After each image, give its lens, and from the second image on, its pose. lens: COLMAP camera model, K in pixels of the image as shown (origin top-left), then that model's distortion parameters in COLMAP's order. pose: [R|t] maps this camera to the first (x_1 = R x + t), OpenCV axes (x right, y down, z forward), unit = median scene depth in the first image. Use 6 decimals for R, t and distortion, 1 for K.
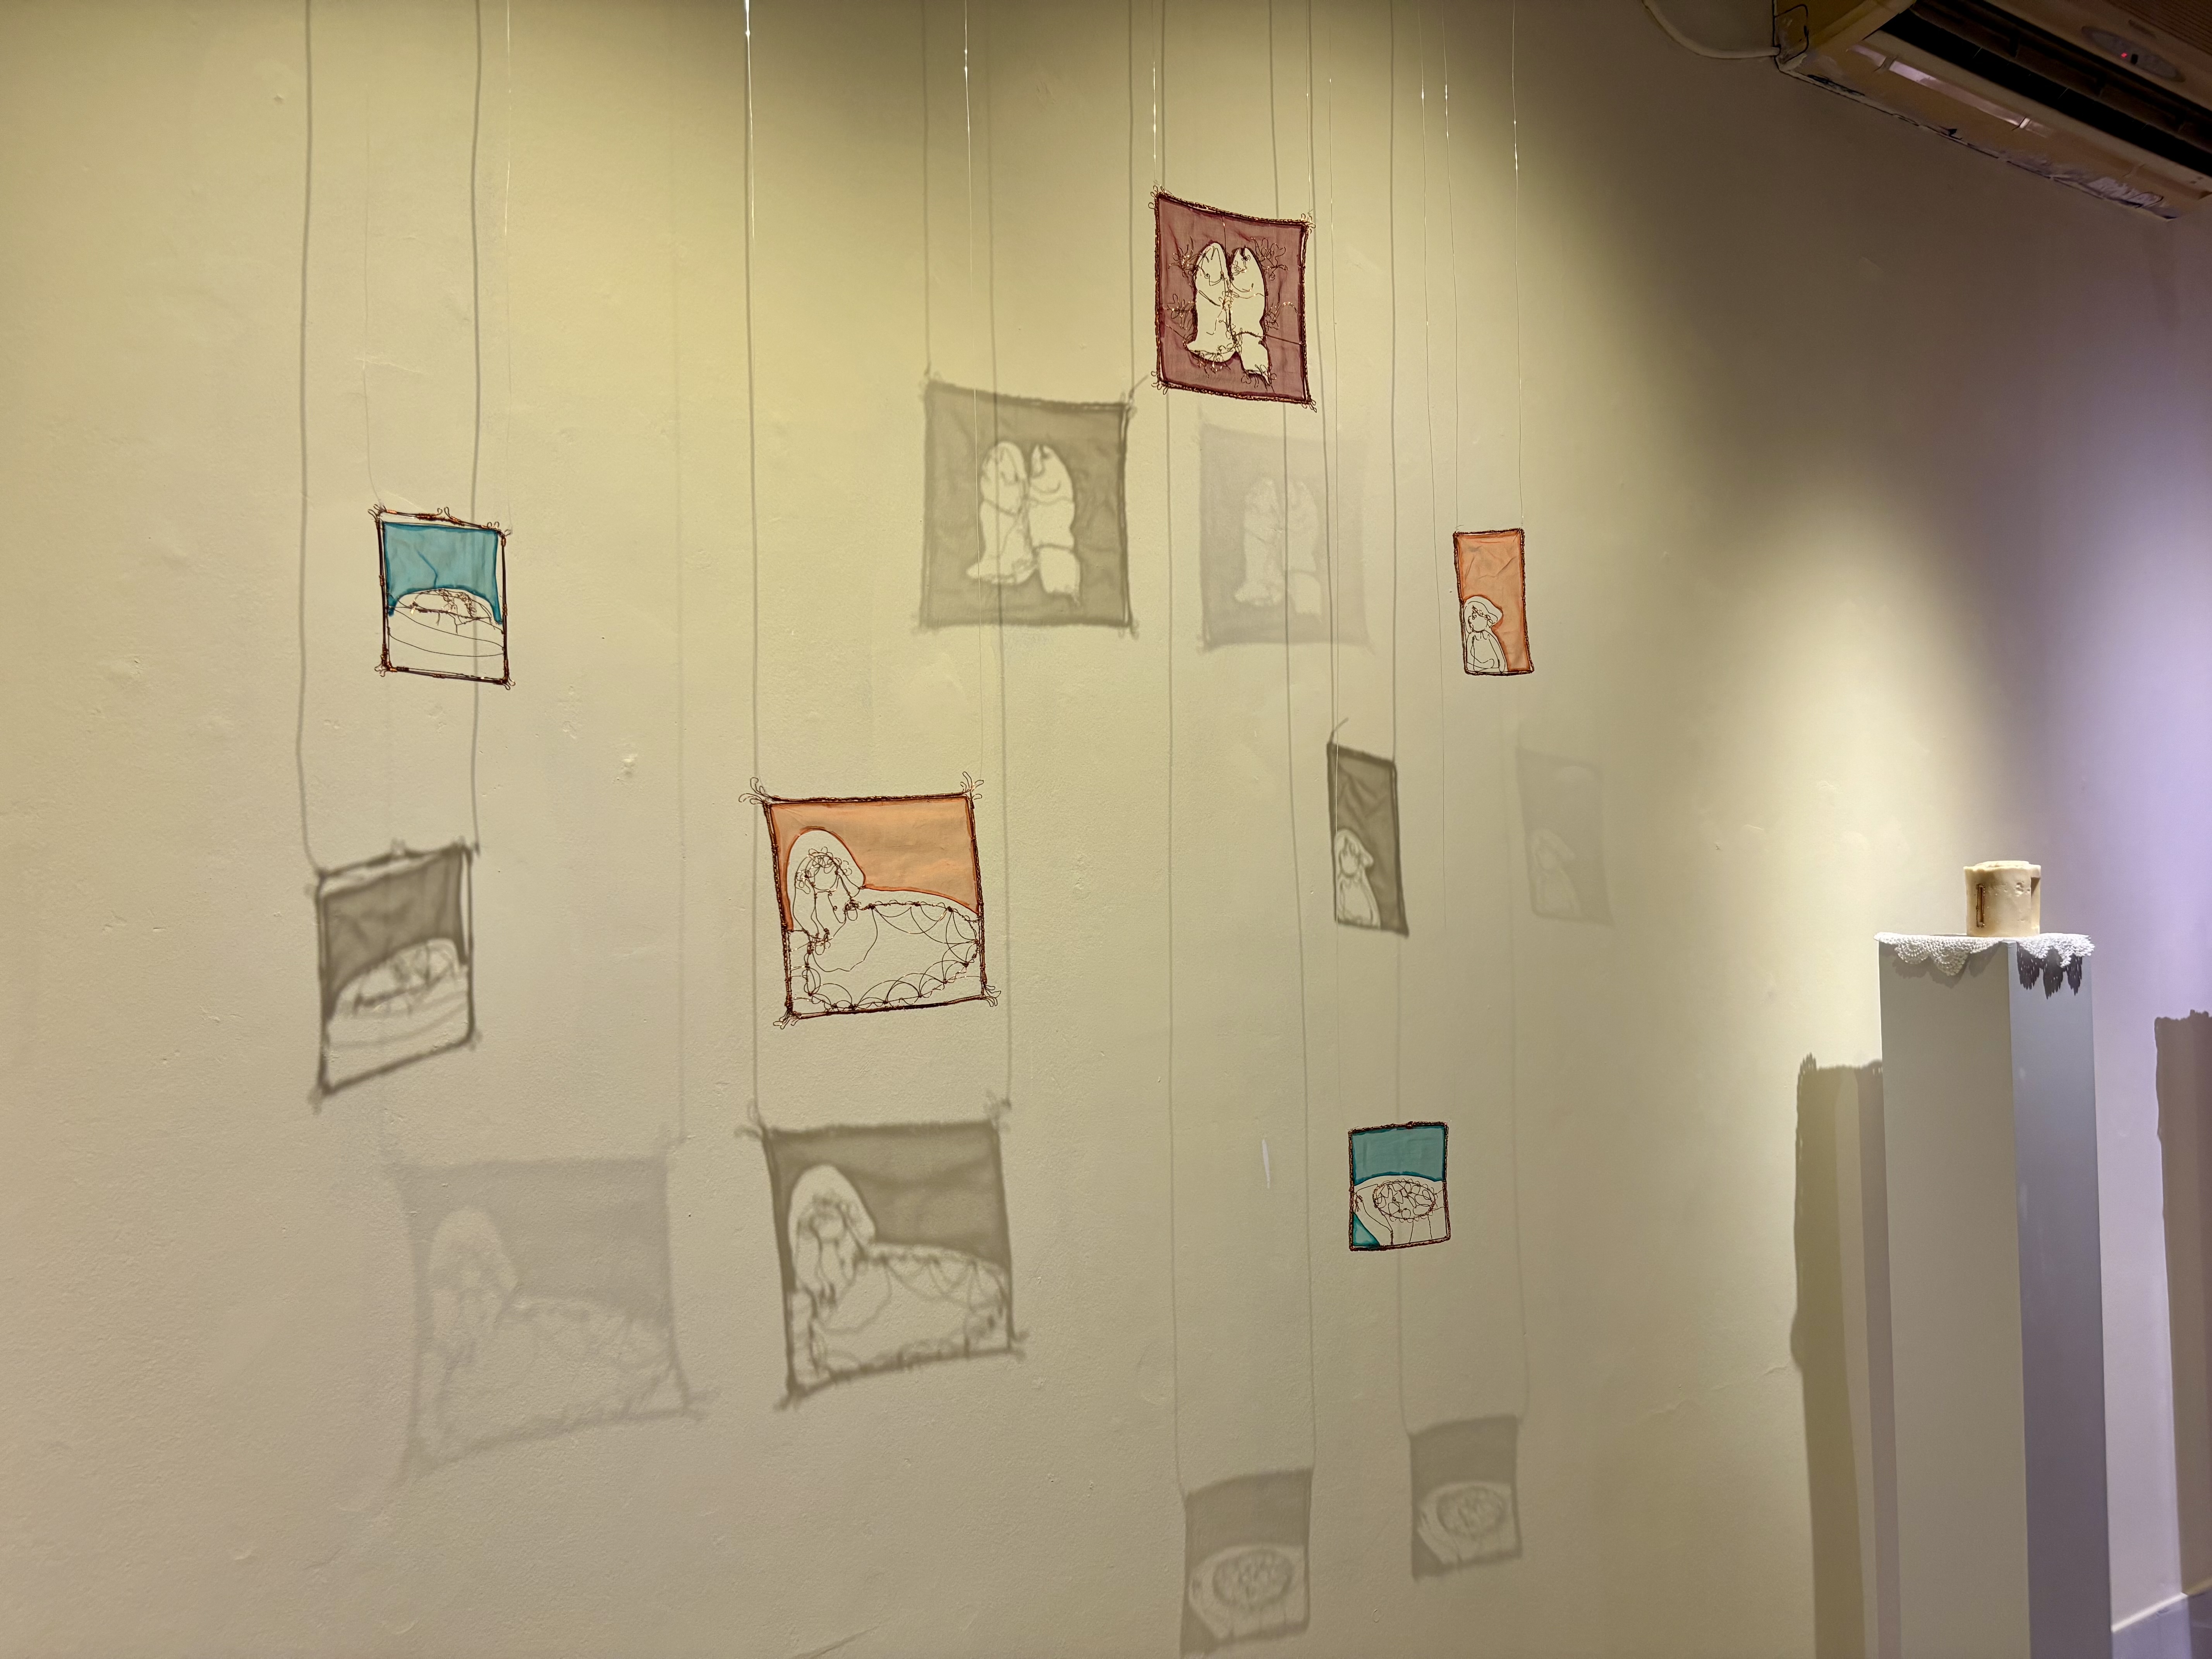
lens RADIAL K [[1708.6, 0, 1103.8], [0, 1708.6, 830.8], [0, 0, 1]] dist [-0.003568, 0.002966]
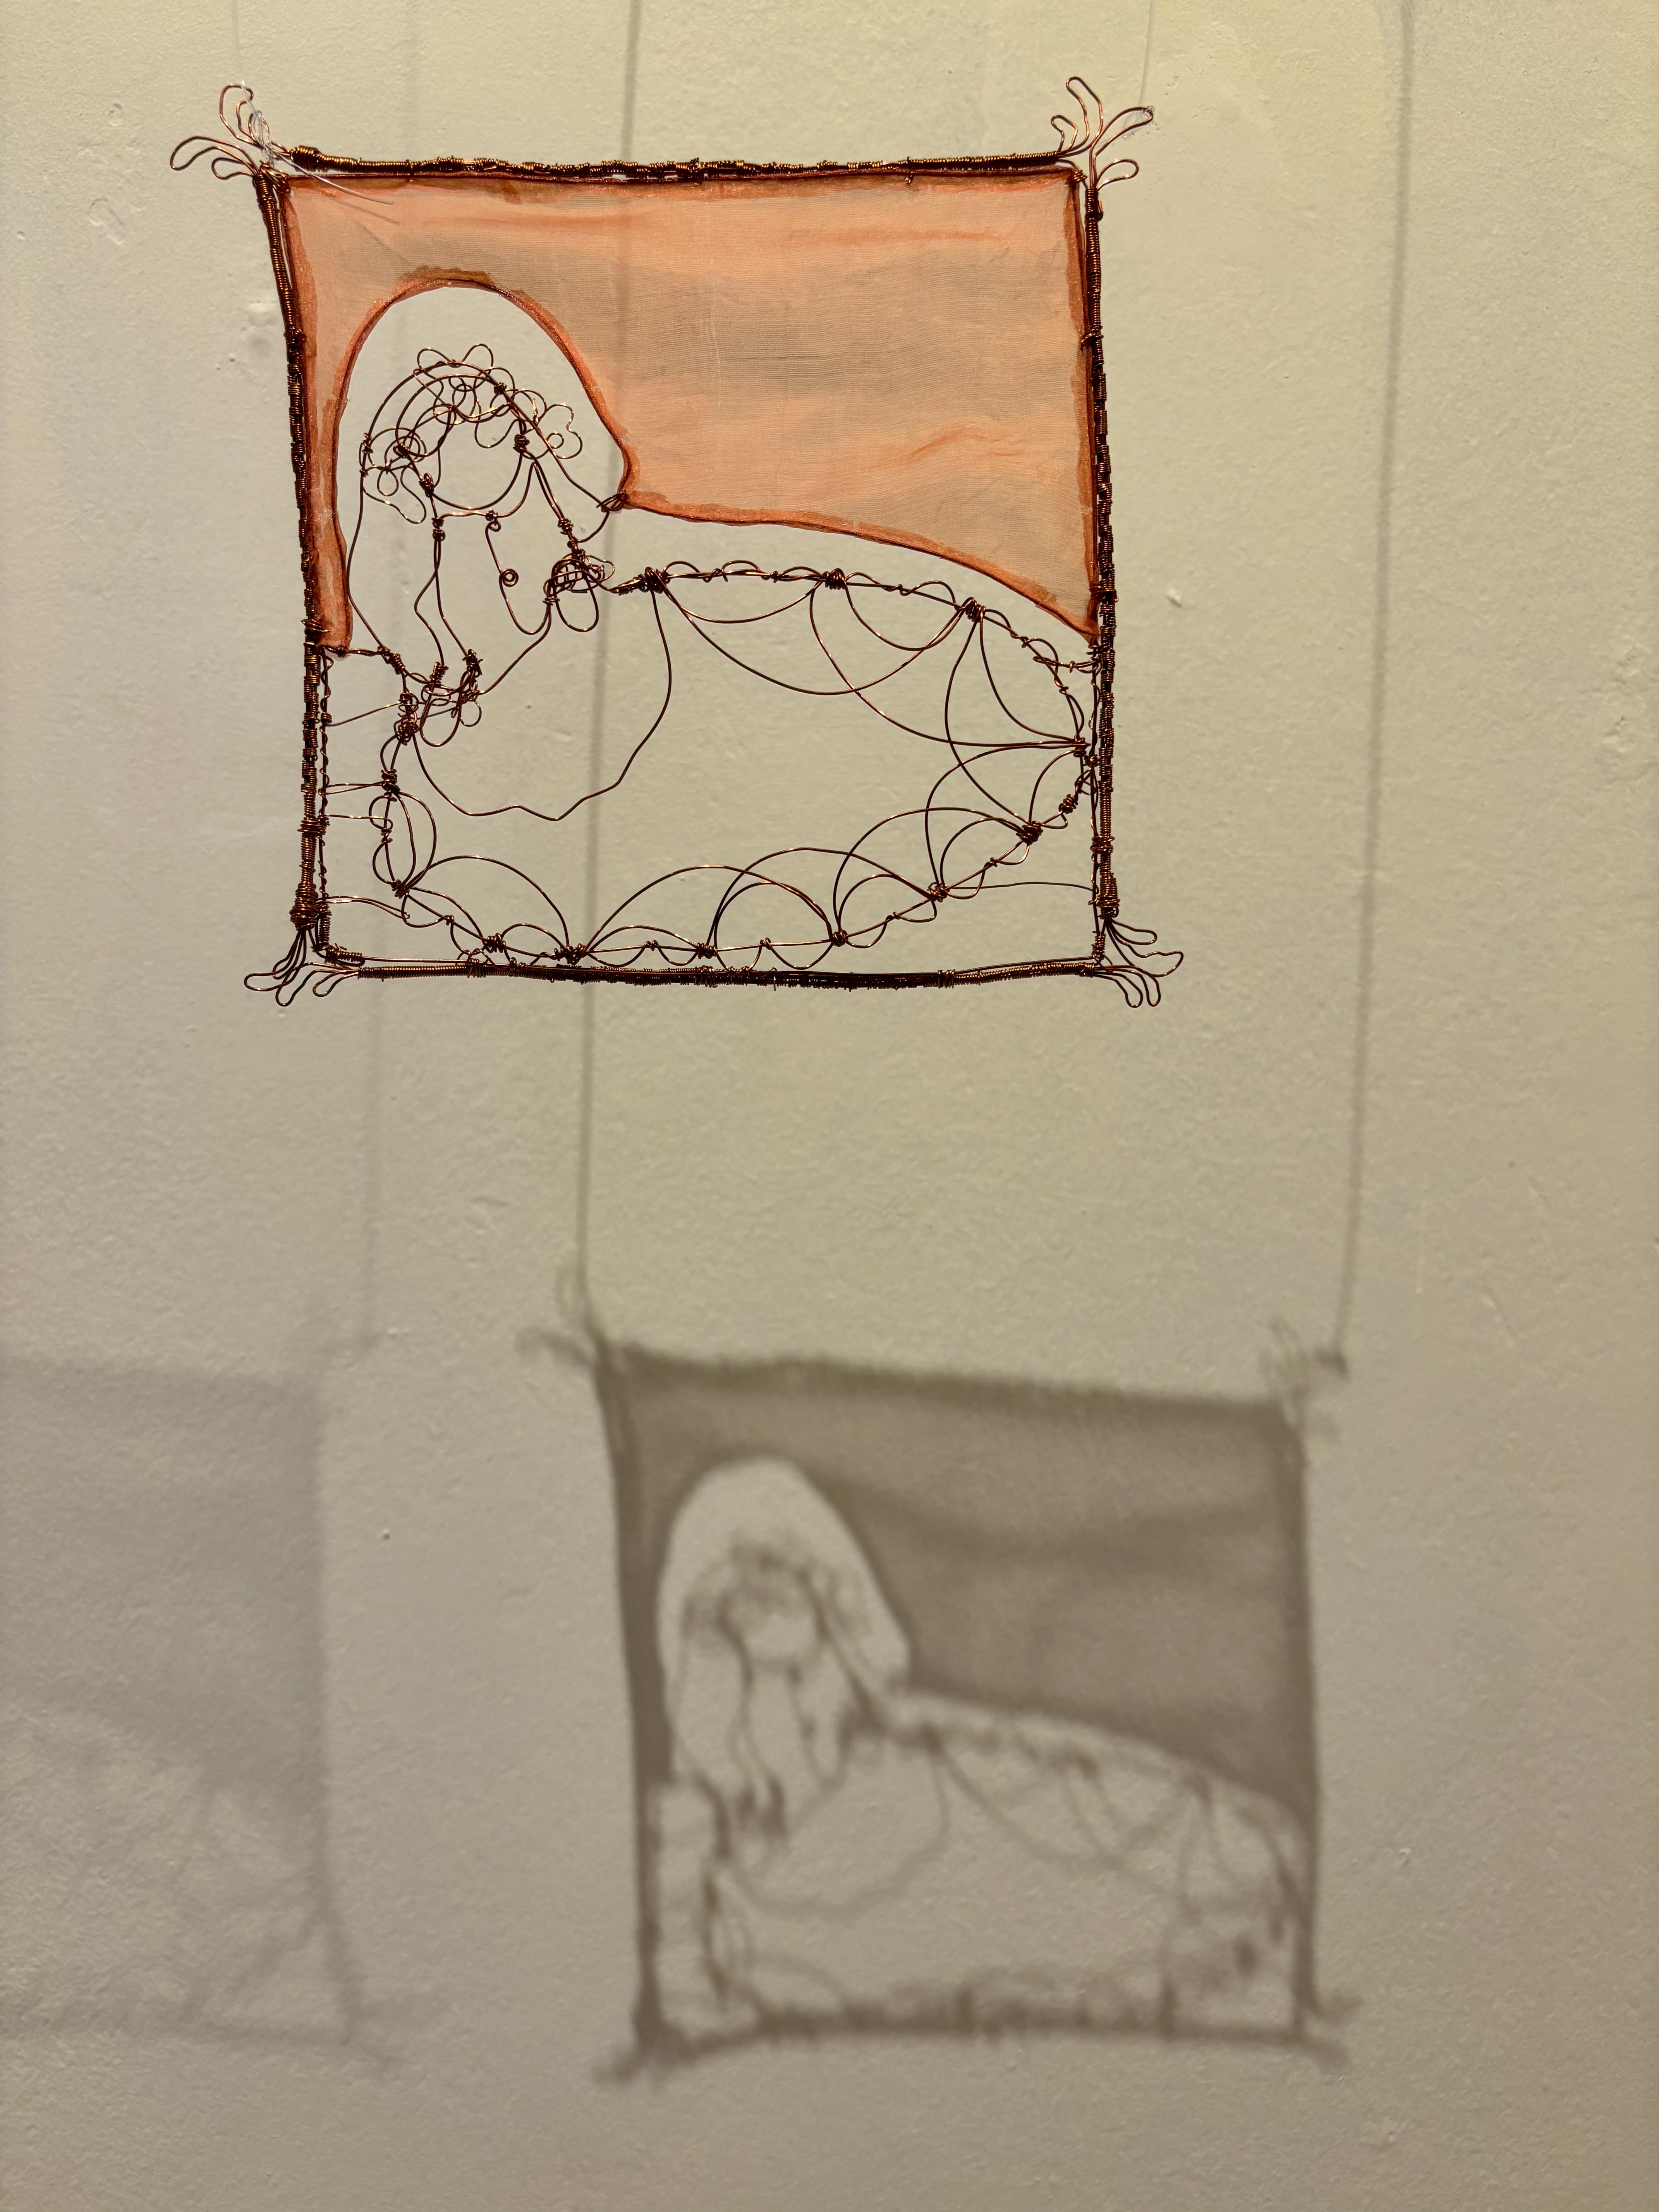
lens RADIAL K [[1708.6, 0, 833.2], [0, 1708.6, 1114.4], [0, 0, 1]] dist [-0.003568, 0.002966]
pose [[0.873004, 0.073691, -0.482114, 0.019567], [-0.042661, 0.996268, 0.075029, 0.094315], [0.485844, -0.044933, 0.872890, 0.695708]]
